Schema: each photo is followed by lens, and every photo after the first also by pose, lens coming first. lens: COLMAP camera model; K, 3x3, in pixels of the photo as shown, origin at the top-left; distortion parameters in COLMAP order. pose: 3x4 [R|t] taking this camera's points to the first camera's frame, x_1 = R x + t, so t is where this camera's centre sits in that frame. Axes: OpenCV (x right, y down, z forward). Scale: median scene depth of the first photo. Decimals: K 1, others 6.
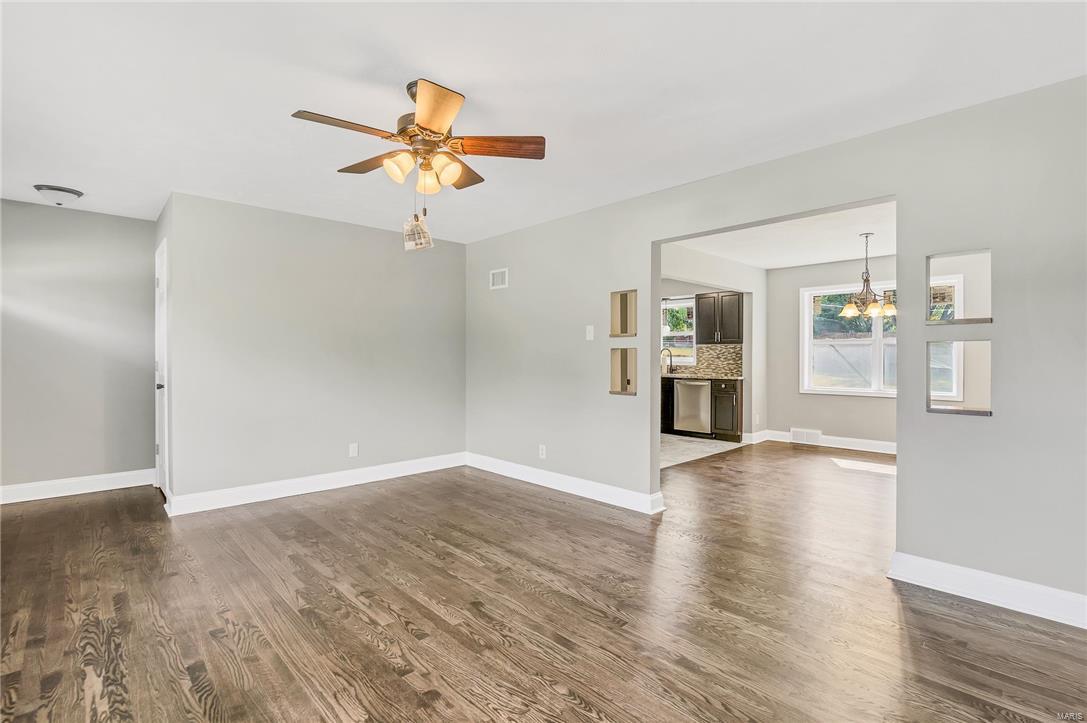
lens RADIAL K [[504.5, 0, 546.2], [0, 504.5, 360.3], [0, 0, 1]] dist [-0.037162, 0.011709]
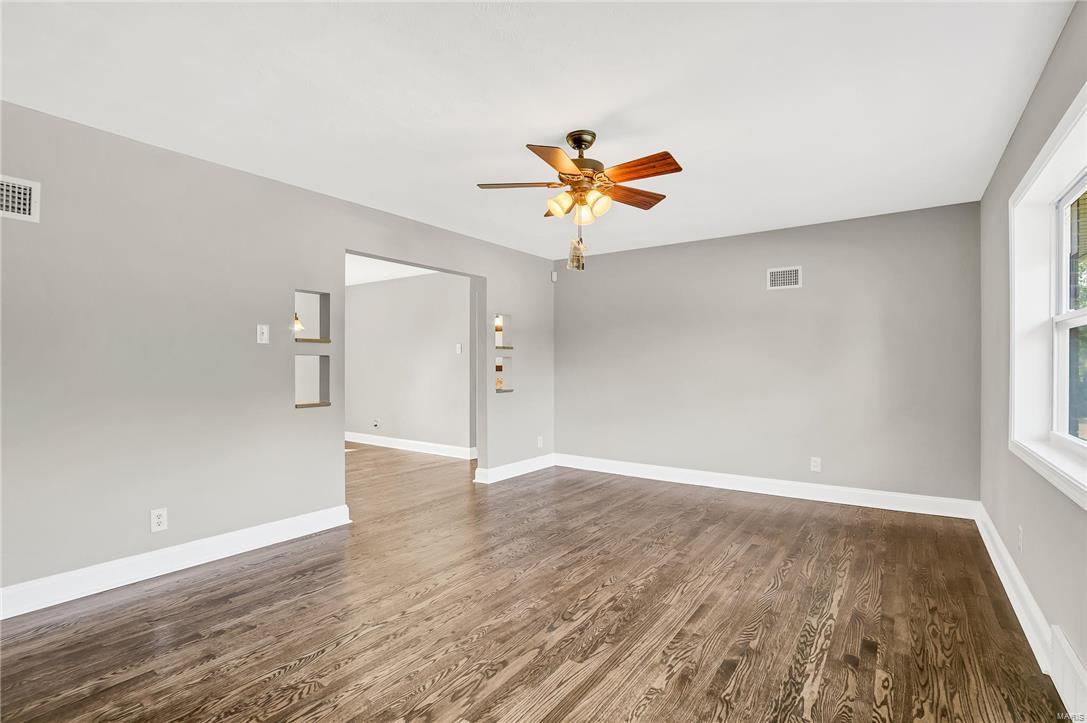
lens RADIAL K [[514.6, 0, 552.5], [0, 514.6, 358.8], [0, 0, 1]] dist [-0.019970, 0.000382]
pose [[-0.208570, 0.012277, 0.977930, -1.406983], [0.005853, 0.999919, -0.011305, -0.005457], [-0.977990, 0.003366, -0.208625, 1.324171]]
